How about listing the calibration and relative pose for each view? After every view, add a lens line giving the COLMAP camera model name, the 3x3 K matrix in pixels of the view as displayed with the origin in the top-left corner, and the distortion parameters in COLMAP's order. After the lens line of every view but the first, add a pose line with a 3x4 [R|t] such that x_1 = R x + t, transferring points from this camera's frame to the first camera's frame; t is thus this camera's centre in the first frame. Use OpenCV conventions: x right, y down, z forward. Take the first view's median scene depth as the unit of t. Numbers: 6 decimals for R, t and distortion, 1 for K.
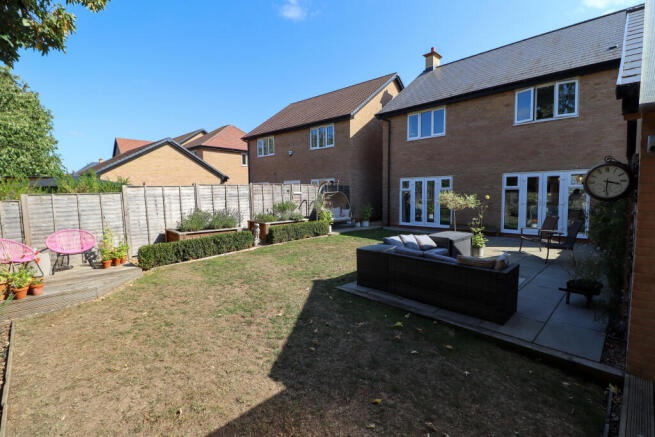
lens RADIAL K [[308.3, 0, 326.4], [0, 308.3, 217.3], [0, 0, 1]] dist [-0.019003, -0.003874]
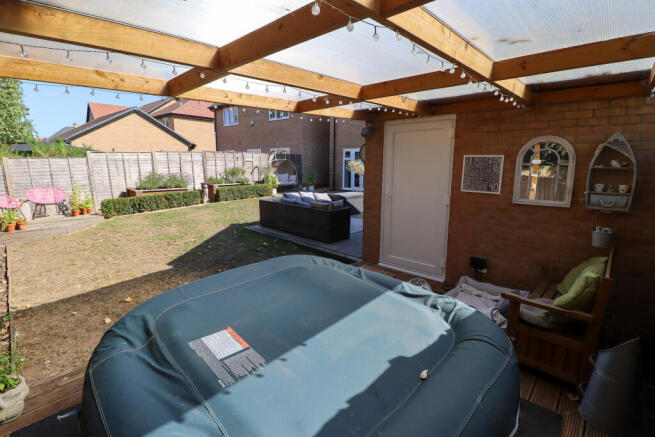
lens RADIAL K [[308.3, 0, 329.4], [0, 308.3, 218.5], [0, 0, 1]] dist [-0.019003, -0.003874]
pose [[0.998818, 0.008068, 0.047939, 0.221254], [-0.012832, 0.994914, 0.099908, 0.027423], [-0.046889, -0.100405, 0.993841, -0.251643]]
